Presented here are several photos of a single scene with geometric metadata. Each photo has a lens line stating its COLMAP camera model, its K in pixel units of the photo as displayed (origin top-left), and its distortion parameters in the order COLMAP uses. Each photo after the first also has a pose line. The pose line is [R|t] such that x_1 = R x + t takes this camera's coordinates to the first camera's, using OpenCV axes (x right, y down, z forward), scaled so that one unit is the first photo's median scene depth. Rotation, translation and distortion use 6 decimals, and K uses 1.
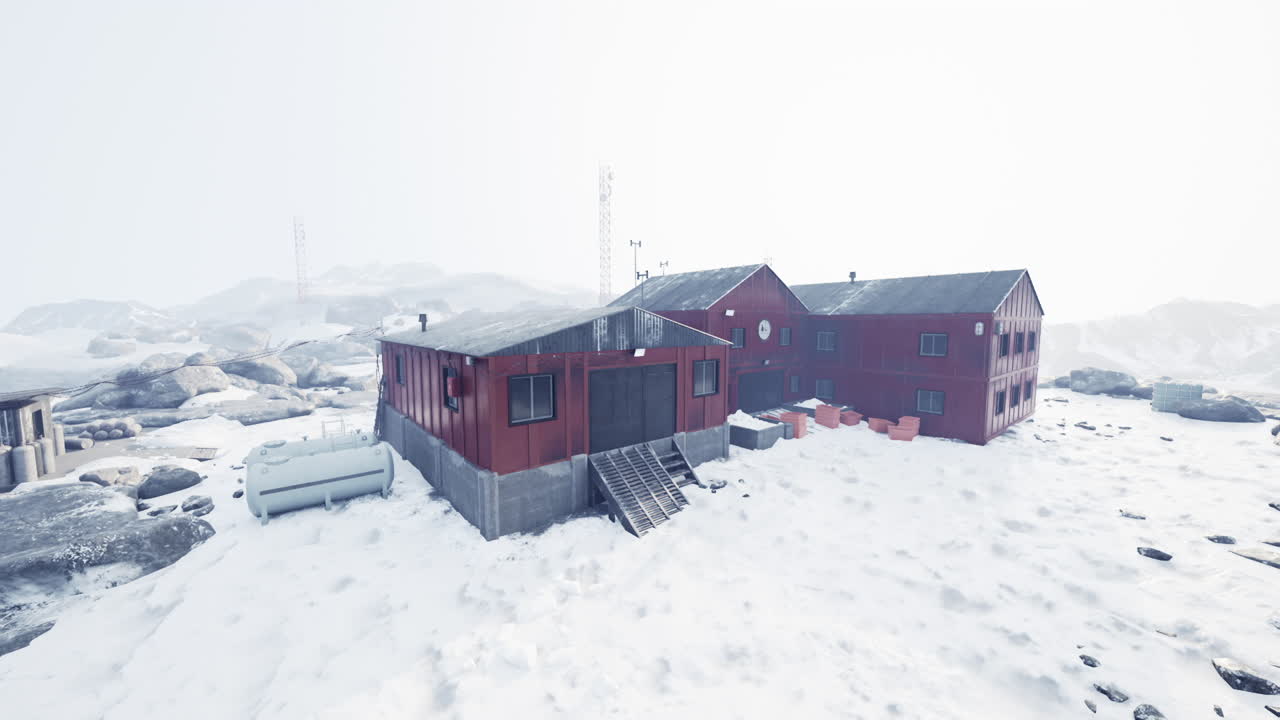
lens RADIAL K [[447.8, 0, 640.0], [0, 447.8, 360.0], [0, 0, 1]] dist [0.001193, -0.000310]
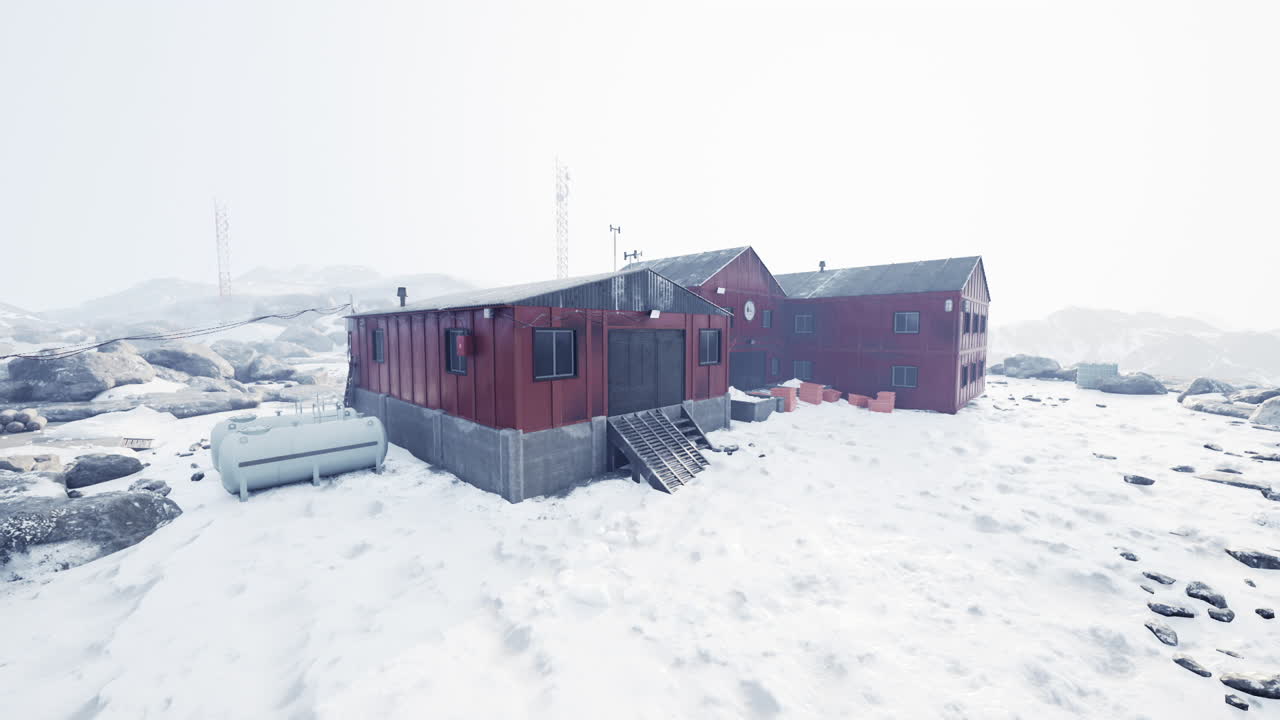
lens RADIAL K [[448.1, 0, 640.0], [0, 448.1, 360.0], [0, 0, 1]] dist [0.000191, 0.000148]
pose [[0.992788, -0.007486, 0.119649, -0.149329], [0.010191, 0.999706, -0.022012, 0.103438], [-0.119449, 0.023072, 0.992572, 0.026968]]
